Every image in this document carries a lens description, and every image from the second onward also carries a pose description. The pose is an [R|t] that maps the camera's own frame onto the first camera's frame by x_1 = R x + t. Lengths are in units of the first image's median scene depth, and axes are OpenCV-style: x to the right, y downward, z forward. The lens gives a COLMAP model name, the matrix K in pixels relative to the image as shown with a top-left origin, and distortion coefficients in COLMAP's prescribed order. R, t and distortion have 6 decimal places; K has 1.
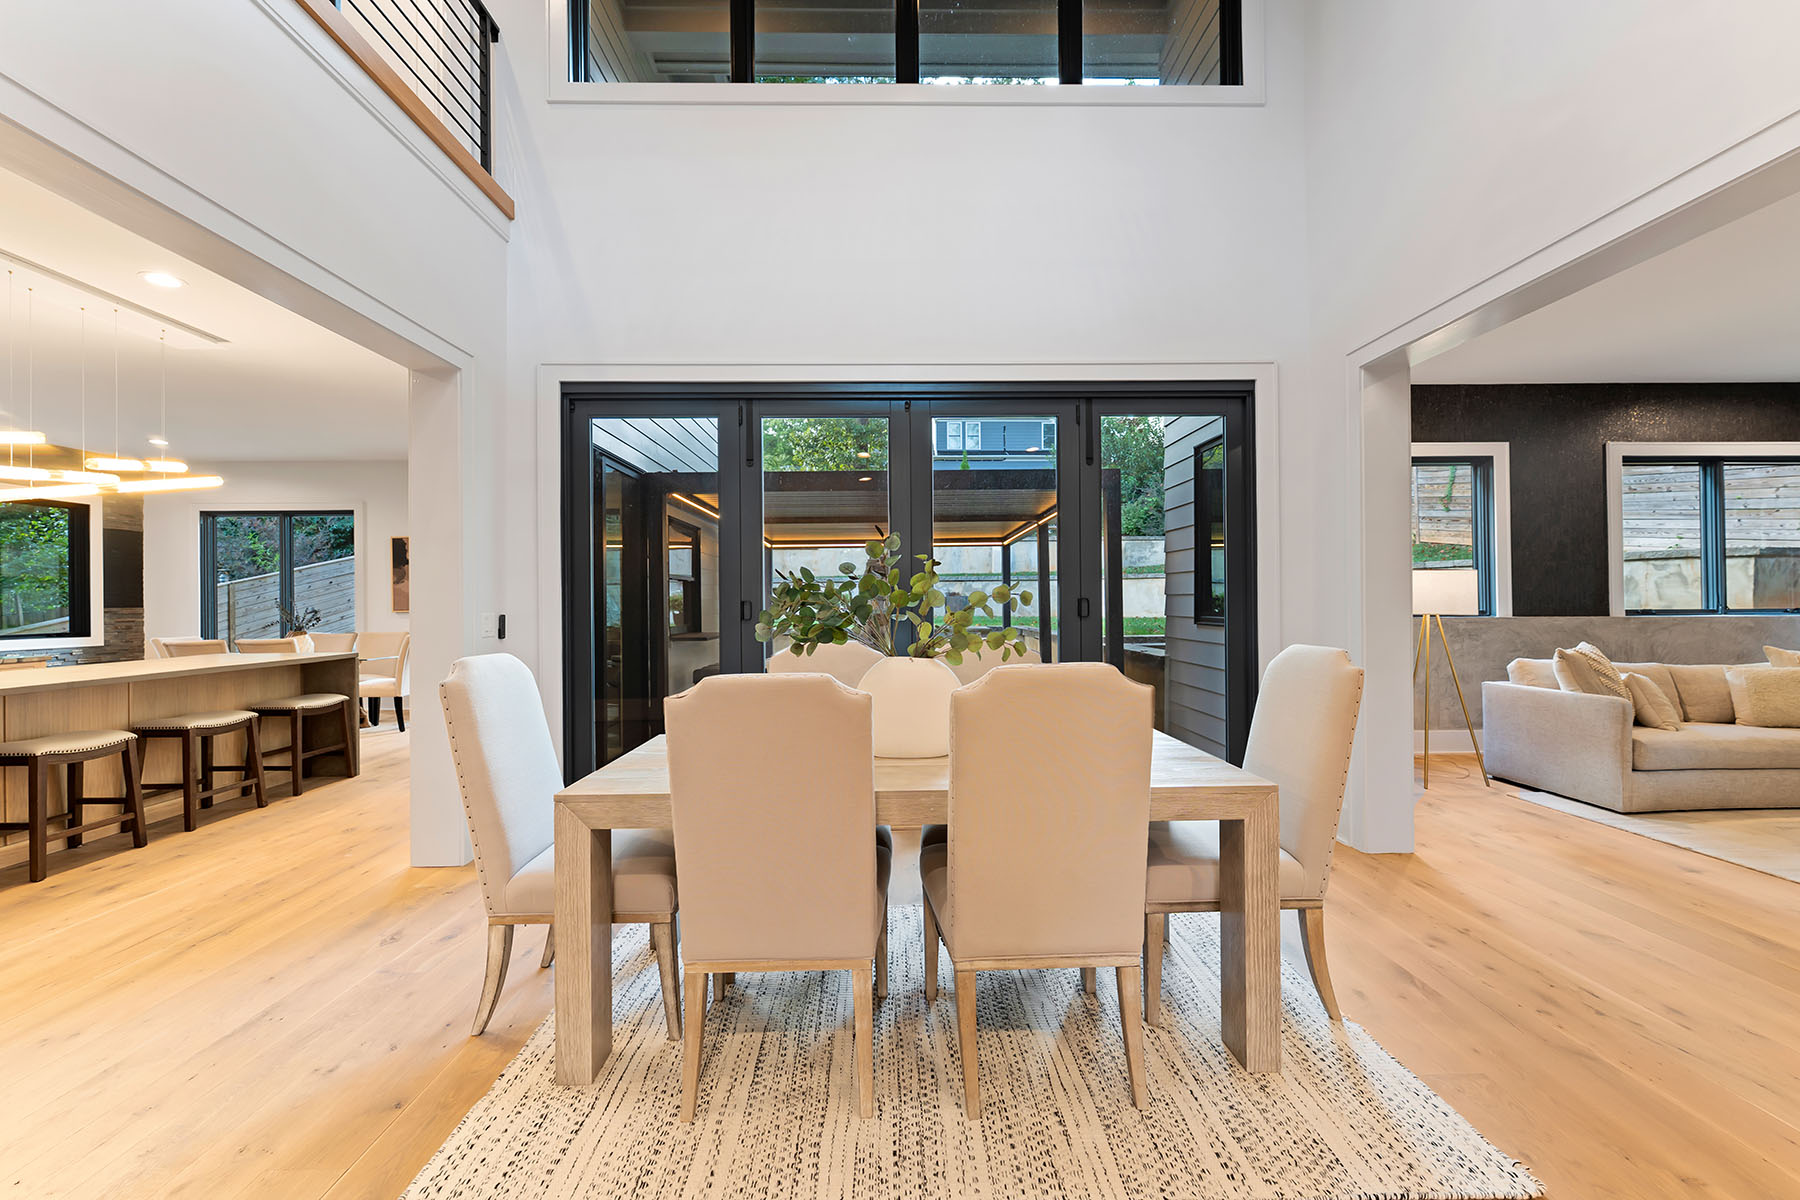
lens RADIAL K [[767.5, 0, 906.8], [0, 767.5, 604.4], [0, 0, 1]] dist [0.000190, -0.001195]
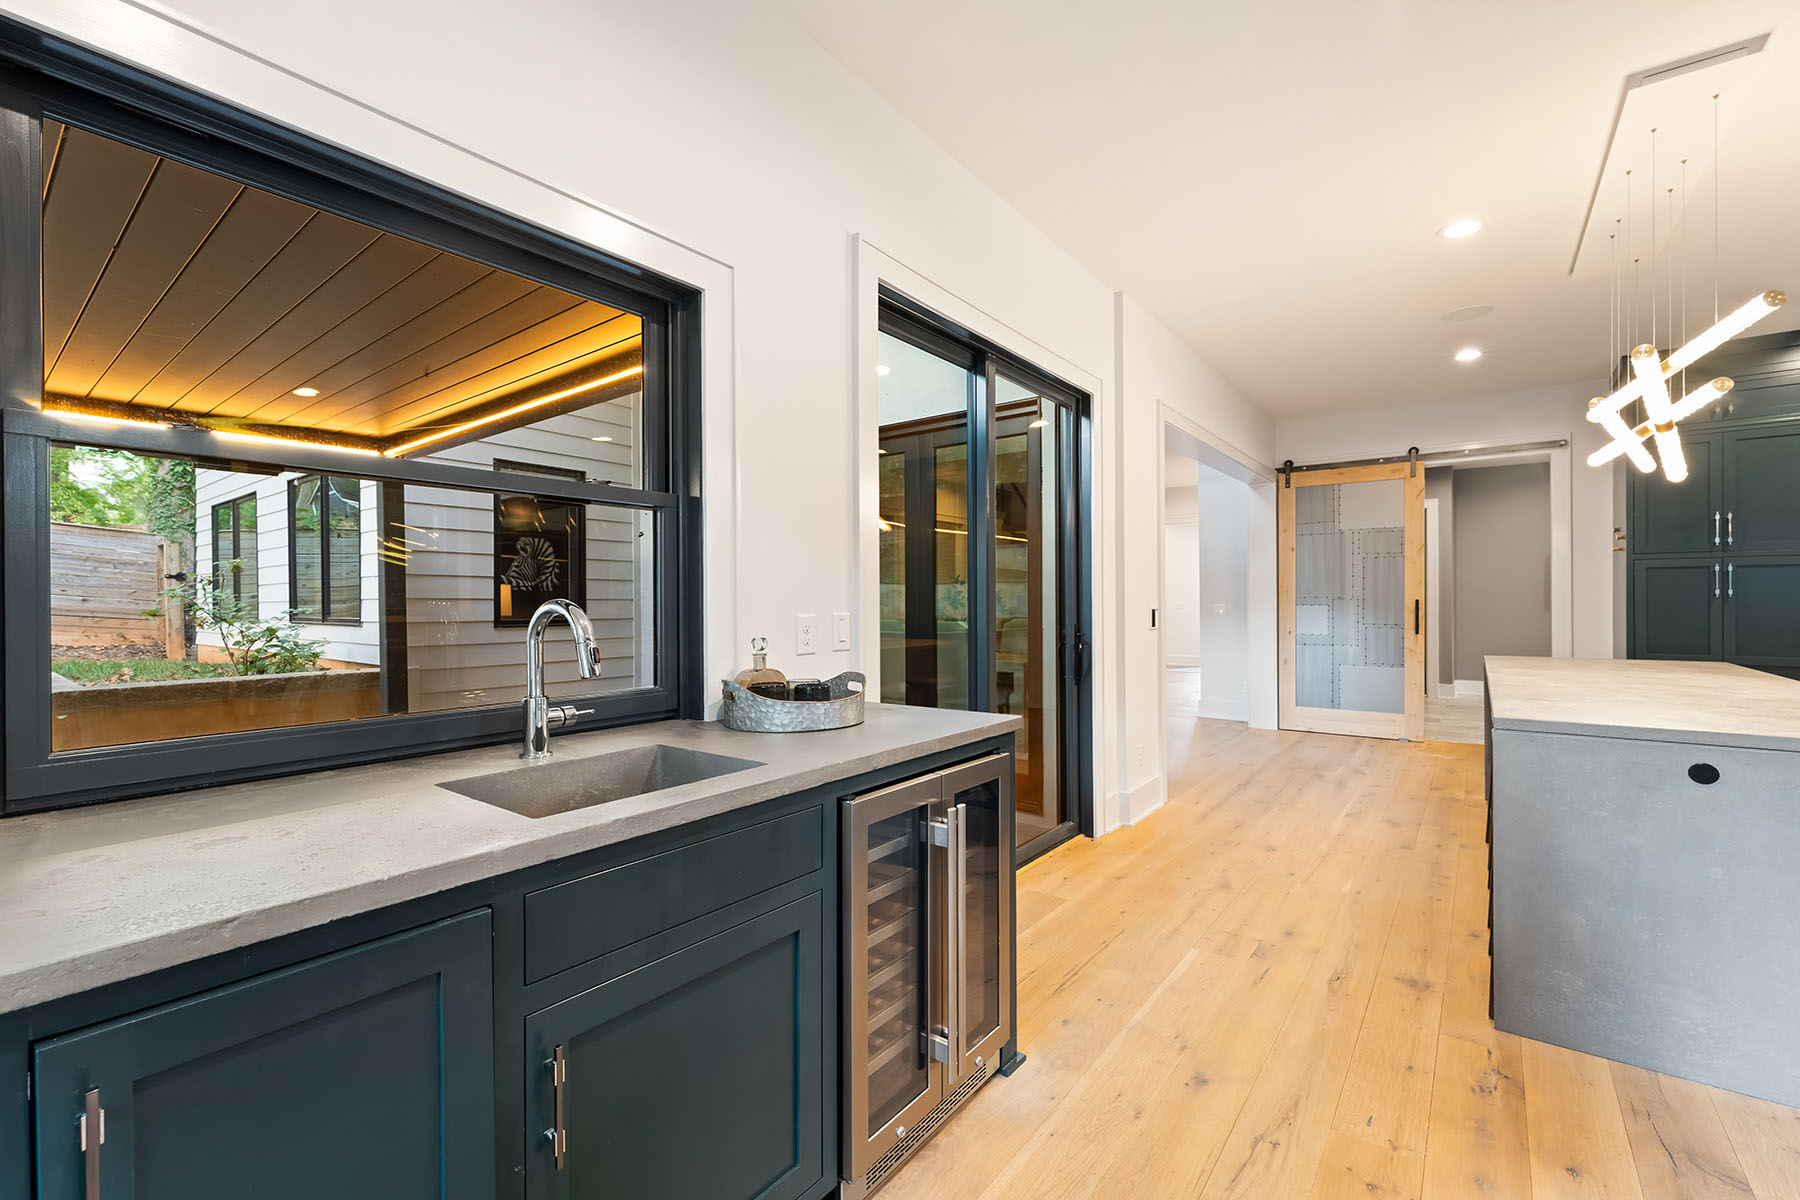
lens RADIAL K [[767.5, 0, 893.6], [0, 767.5, 594.7], [0, 0, 1]] dist [0.000190, -0.001195]
pose [[-0.775307, 0.019151, 0.631295, -0.487815], [0.014417, 0.999816, -0.012624, -0.001432], [-0.631420, -0.000686, -0.775440, 1.009606]]
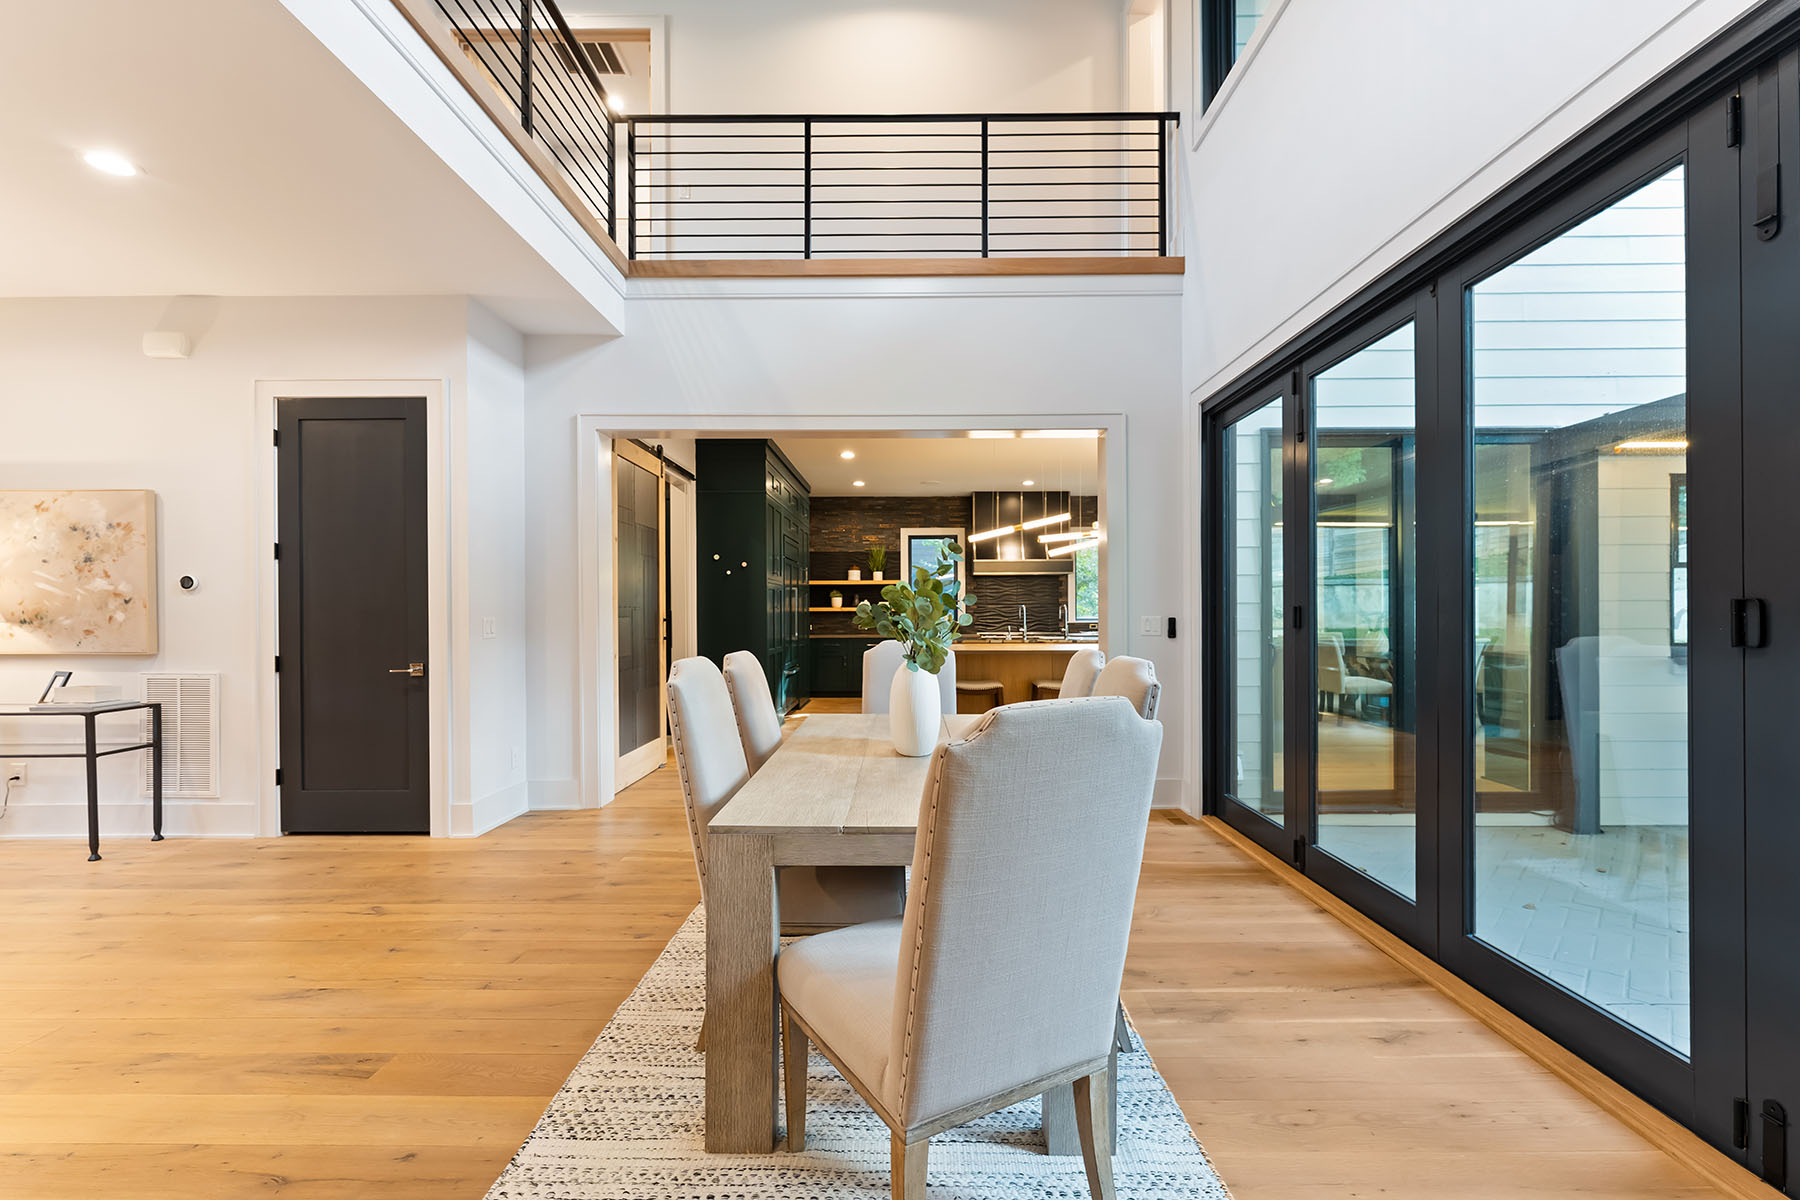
lens RADIAL K [[767.5, 0, 906.5], [0, 767.5, 612.9], [0, 0, 1]] dist [0.000190, -0.001195]
pose [[-0.030533, 0.010207, -0.999482, 0.332112], [0.001783, 0.999947, 0.010157, -0.003044], [0.999532, -0.001472, -0.030550, 0.309210]]
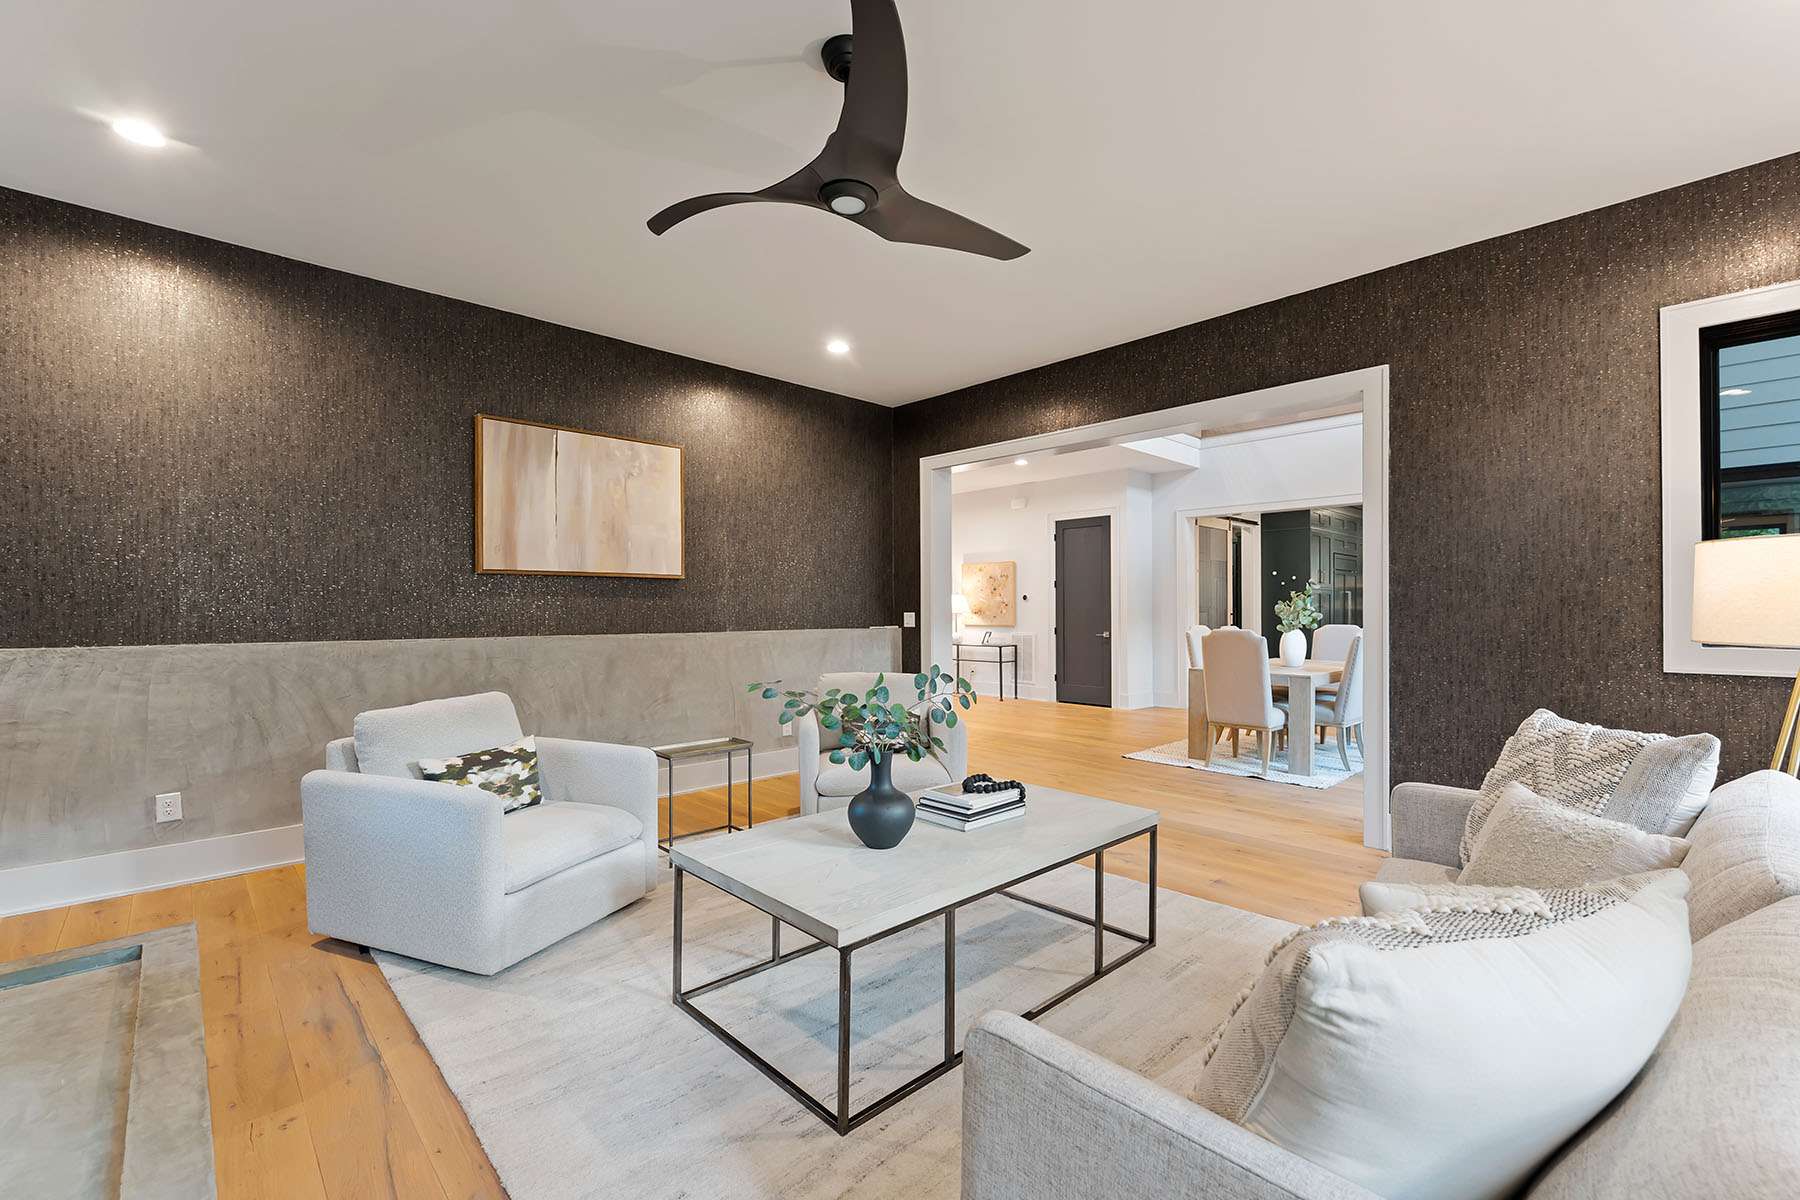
lens RADIAL K [[767.5, 0, 900.1], [0, 767.5, 610.3], [0, 0, 1]] dist [0.000190, -0.001195]
pose [[-0.739005, 0.011407, -0.673603, 0.861484], [0.006890, 0.999932, 0.009375, -0.011127], [0.673665, 0.002287, -0.739034, 0.625695]]
